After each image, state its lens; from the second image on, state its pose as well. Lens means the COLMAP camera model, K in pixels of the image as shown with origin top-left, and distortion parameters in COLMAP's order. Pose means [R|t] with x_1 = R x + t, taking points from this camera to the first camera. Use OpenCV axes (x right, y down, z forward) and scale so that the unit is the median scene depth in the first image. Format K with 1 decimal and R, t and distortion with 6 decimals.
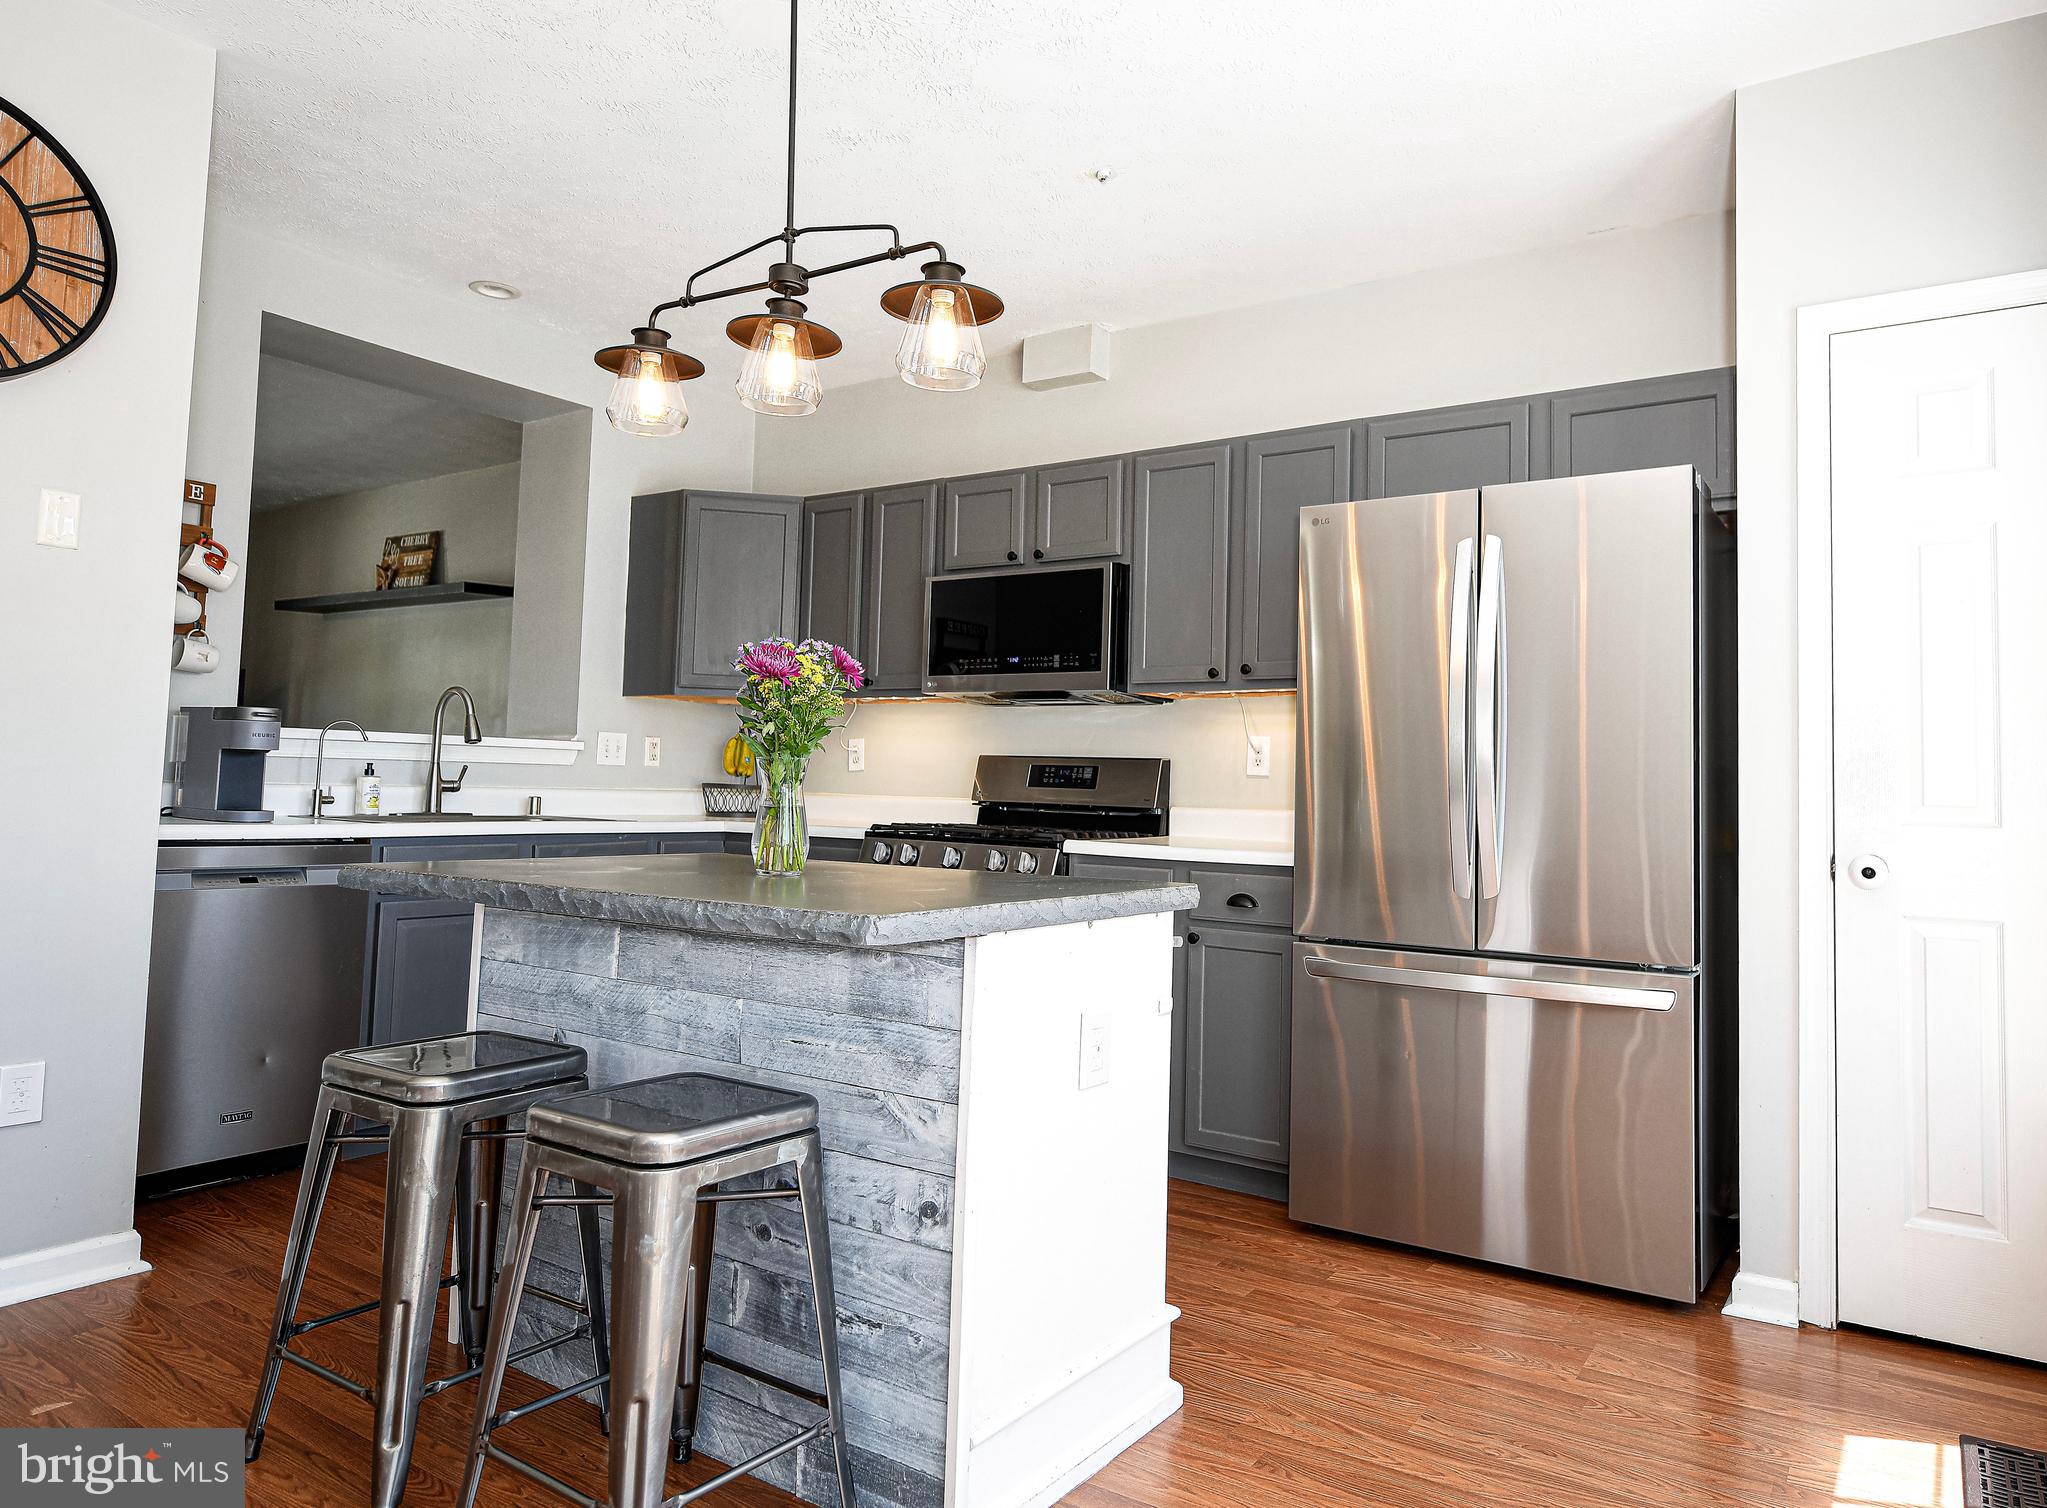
lens RADIAL K [[1297.6, 0, 1107.6], [0, 1297.6, 712.2], [0, 0, 1]] dist [-0.004319, -0.002562]
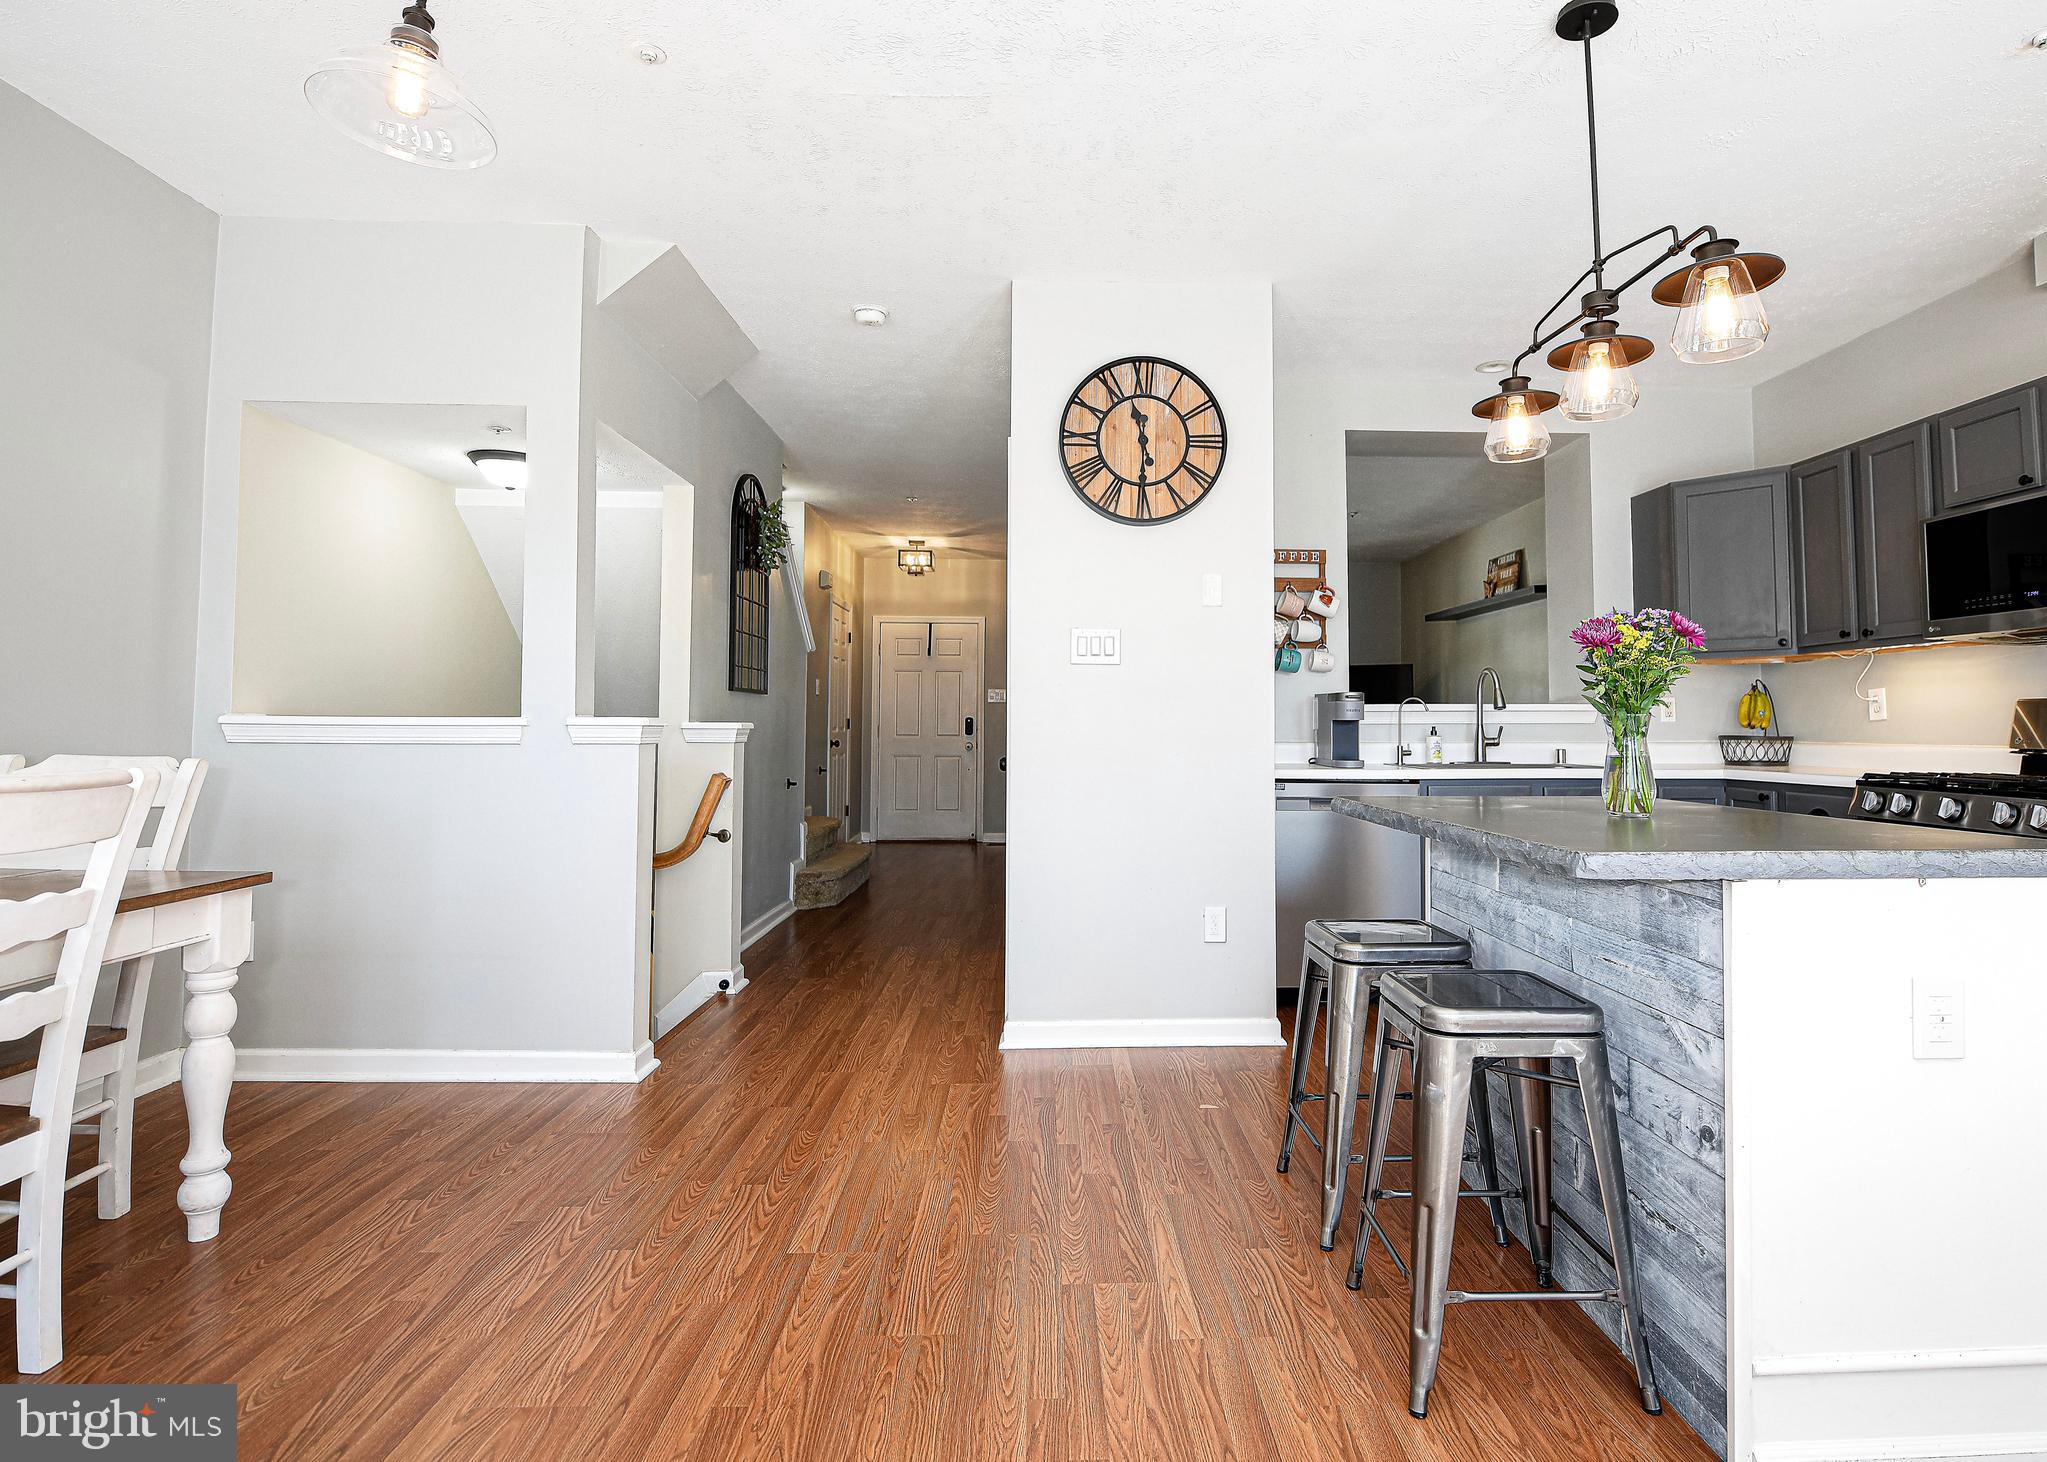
lens RADIAL K [[1024.5, 0, 1085.5], [0, 1024.5, 679.5], [0, 0, 1]] dist [-0.015779, -0.000634]
pose [[0.573928, -0.064186, -0.816387, 0.198786], [0.061887, 0.997472, -0.034917, 0.005607], [0.816564, -0.030484, 0.576449, 0.080202]]
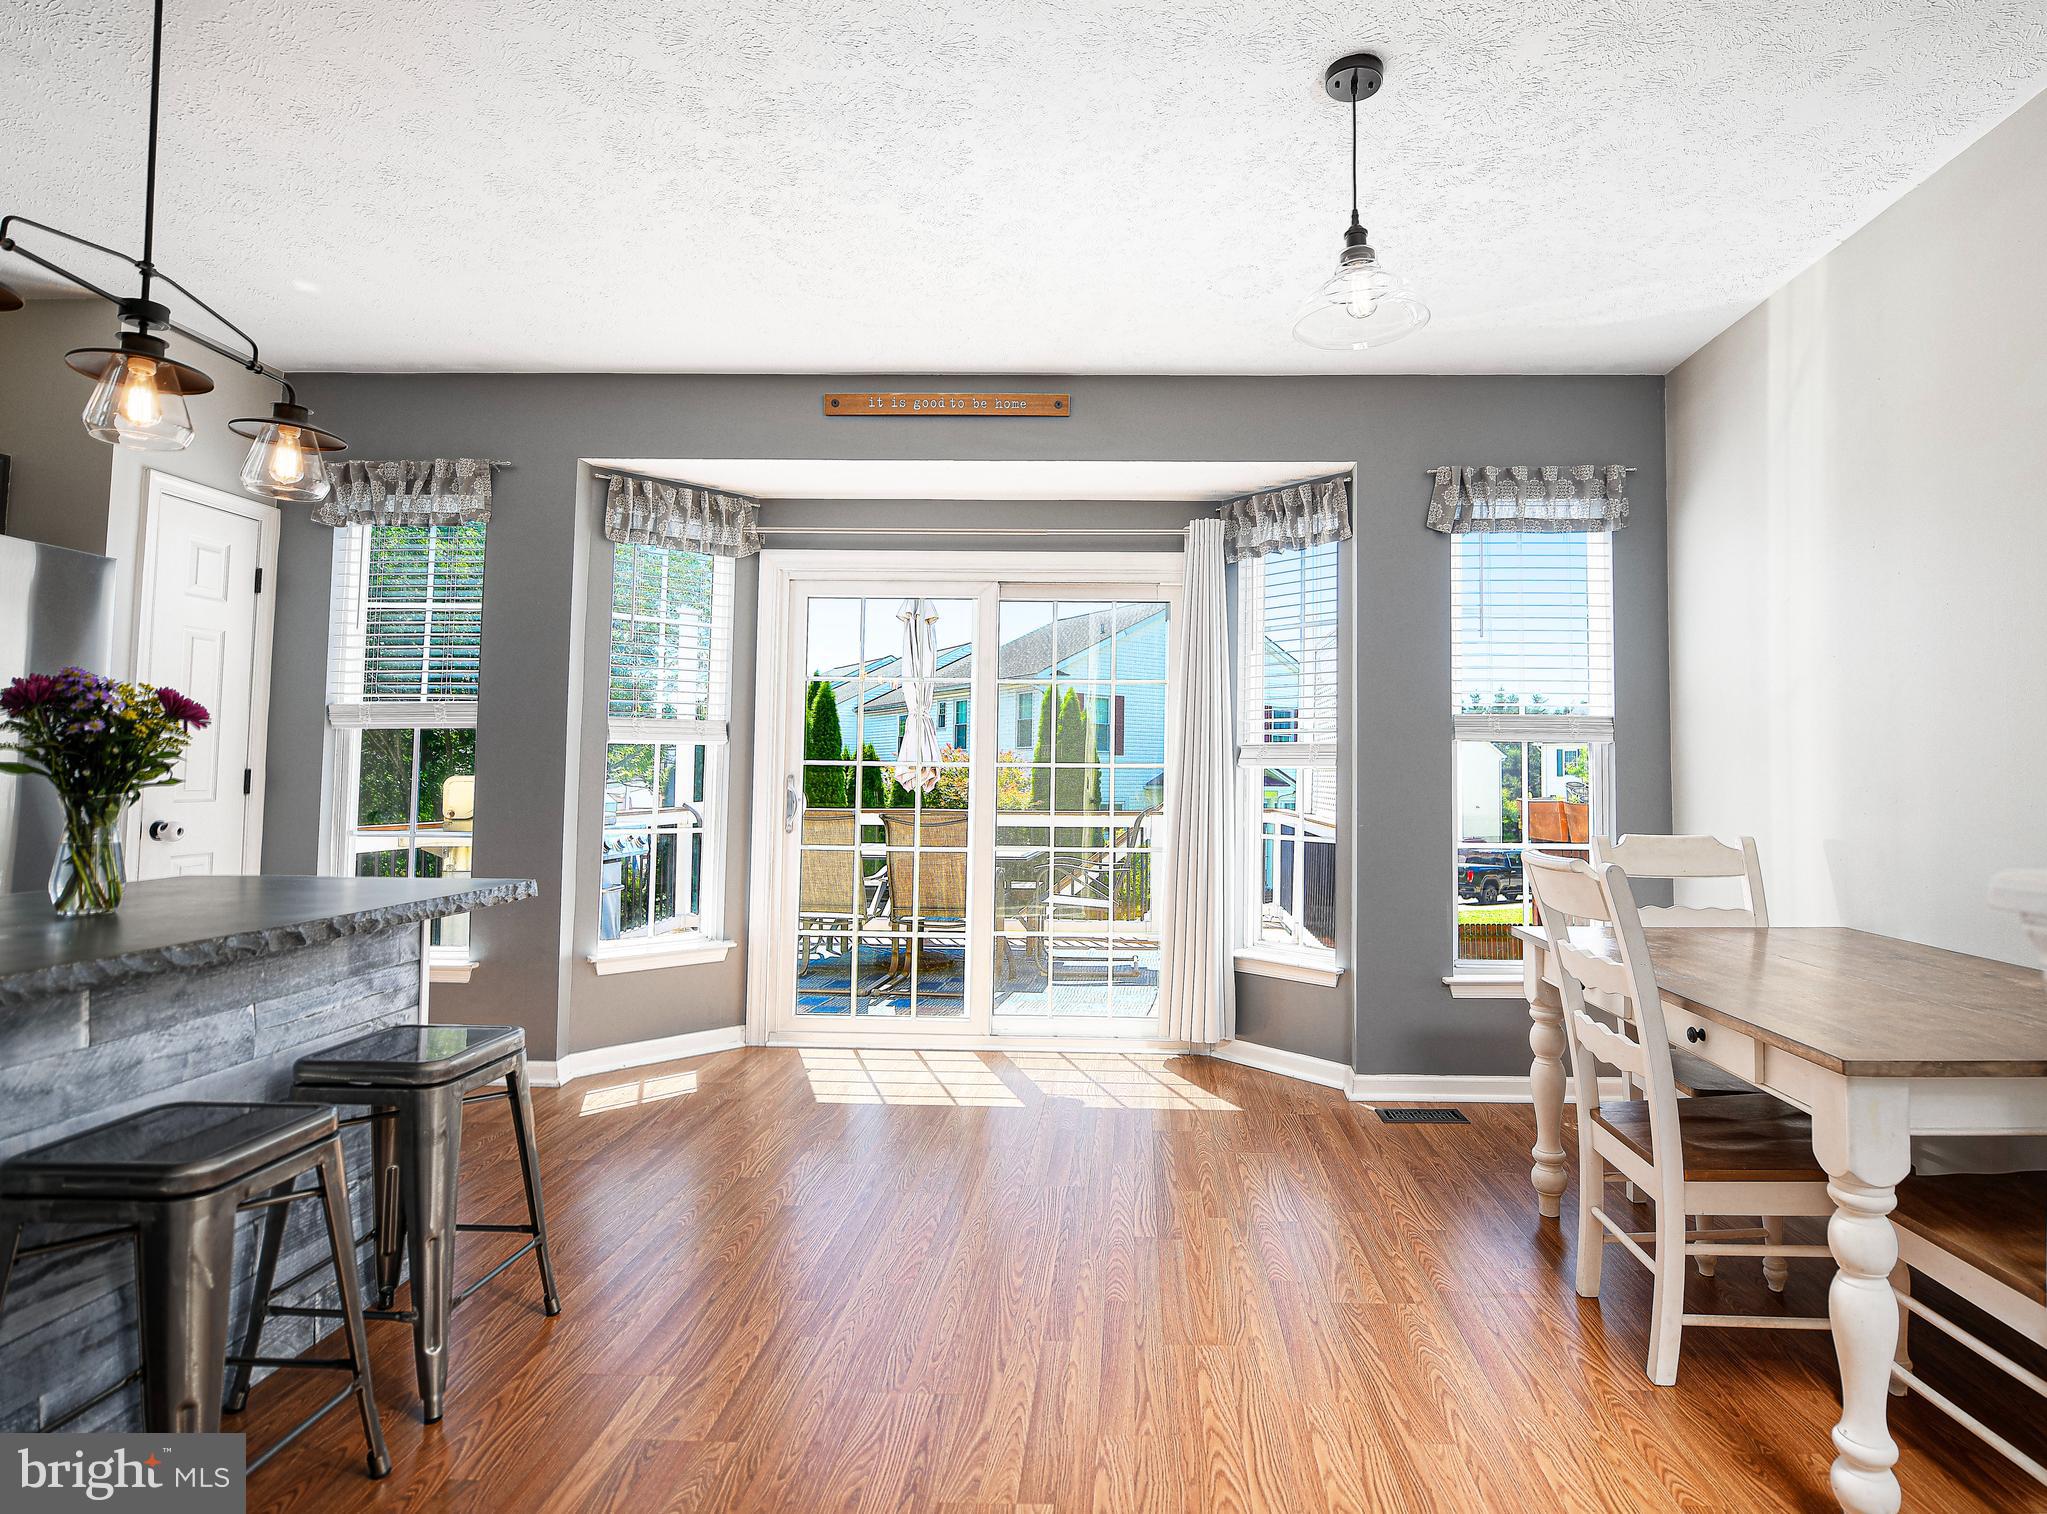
lens RADIAL K [[1062.1, 0, 1108.2], [0, 1062.1, 719.6], [0, 0, 1]] dist [-0.005407, -0.001931]
pose [[-0.517134, 0.013865, 0.855792, -1.228265], [-0.078070, 0.994937, -0.063295, -0.028031], [-0.852336, -0.099544, -0.513433, 0.701793]]
